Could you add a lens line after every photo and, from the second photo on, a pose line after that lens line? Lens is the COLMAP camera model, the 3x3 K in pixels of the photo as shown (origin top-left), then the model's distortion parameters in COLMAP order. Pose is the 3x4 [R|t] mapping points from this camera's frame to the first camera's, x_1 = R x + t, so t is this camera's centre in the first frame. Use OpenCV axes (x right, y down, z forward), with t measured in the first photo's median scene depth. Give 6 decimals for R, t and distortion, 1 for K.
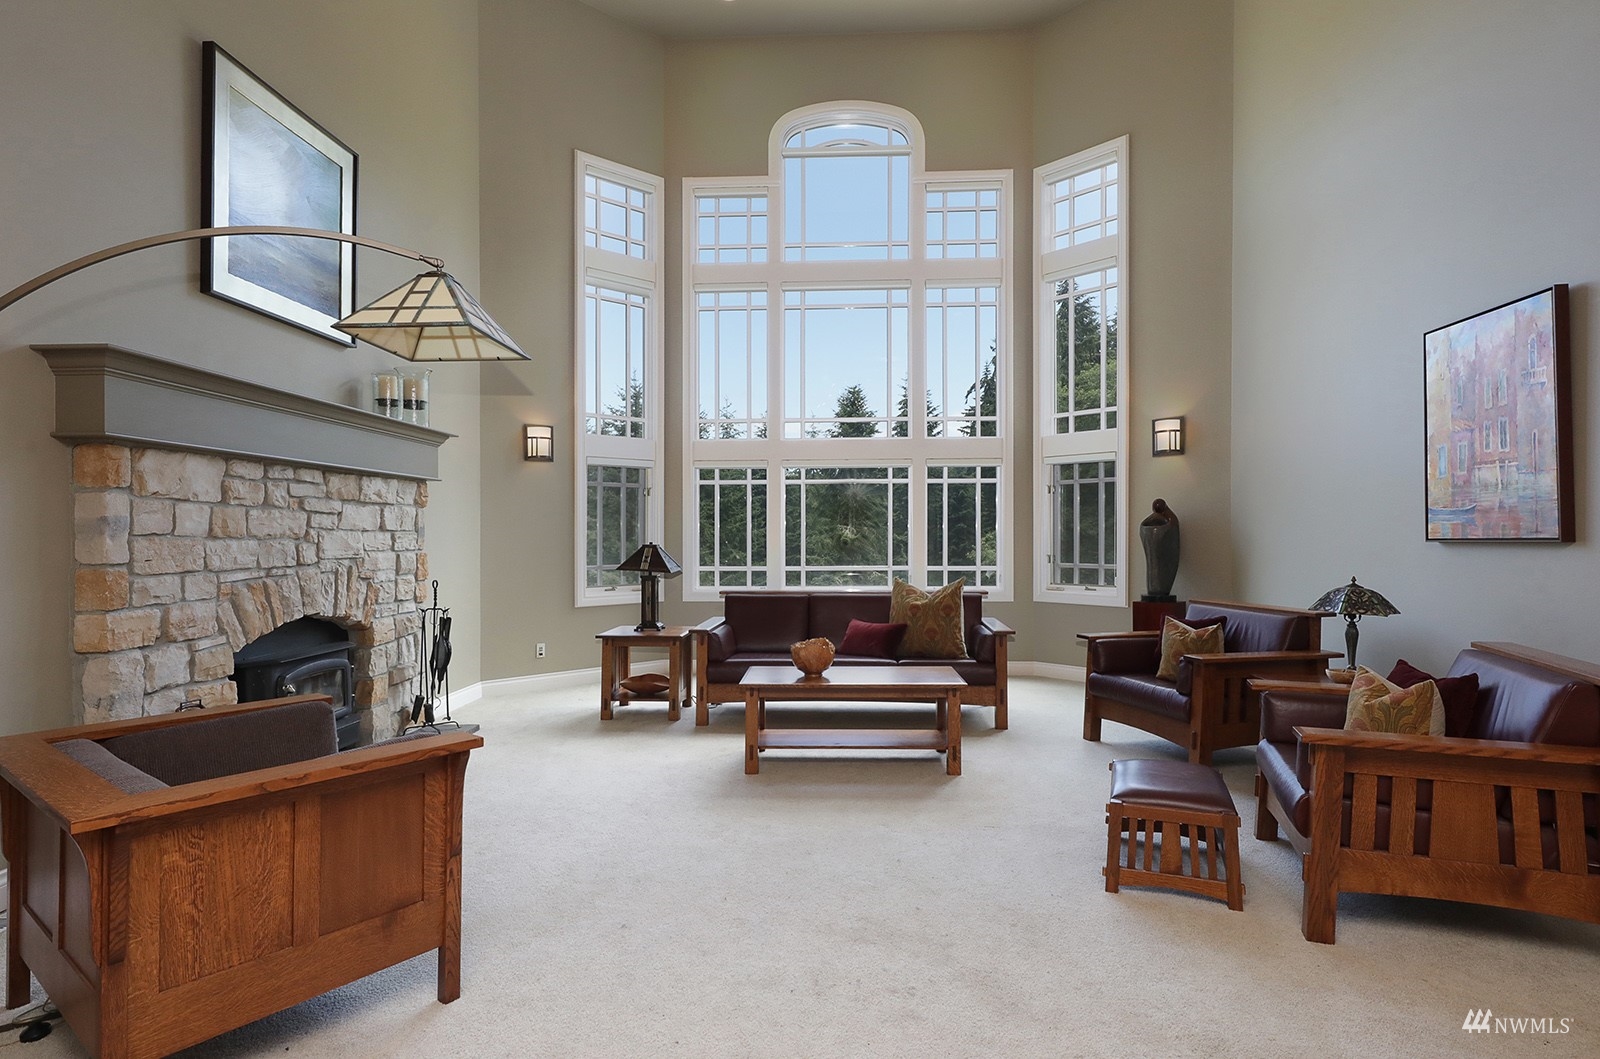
lens RADIAL K [[834.4, 0, 802.7], [0, 834.4, 534.9], [0, 0, 1]] dist [0.019269, 0.002542]
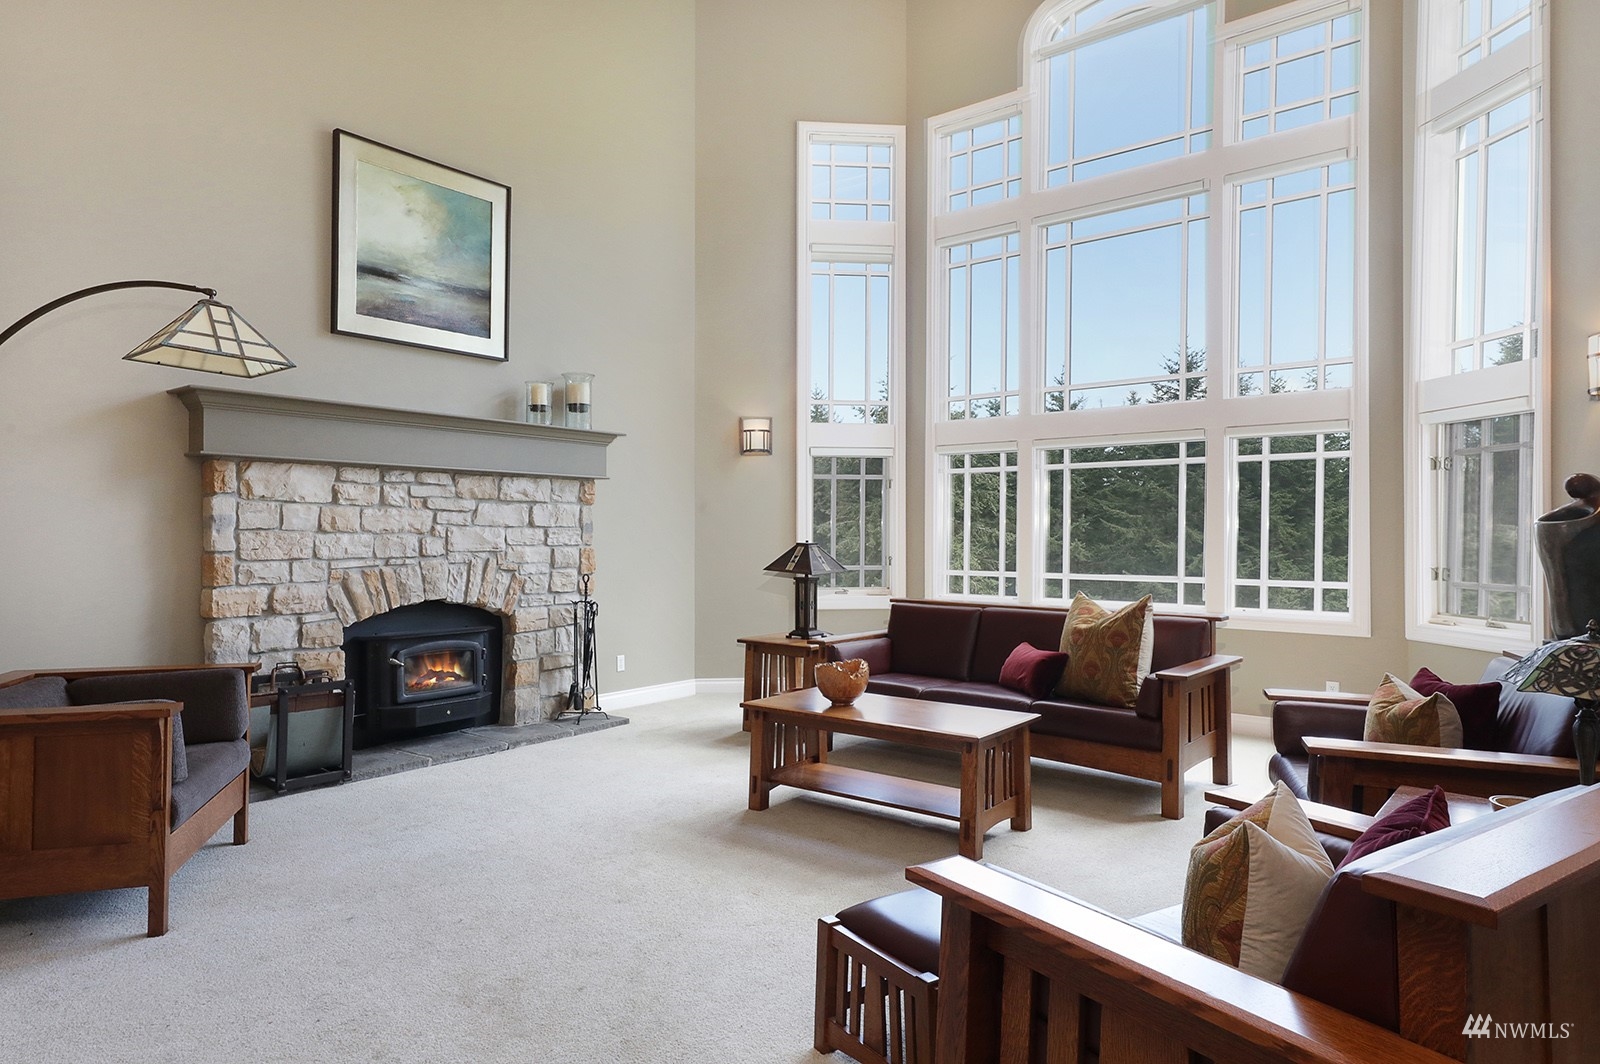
lens RADIAL K [[935.9, 0, 798.8], [0, 935.9, 529.6], [0, 0, 1]] dist [0.003421, 0.007650]
pose [[0.813533, 0.003064, -0.581510, 0.498643], [-0.005688, 0.999980, -0.002689, -0.000227], [0.581491, 0.005495, 0.813534, 0.224043]]
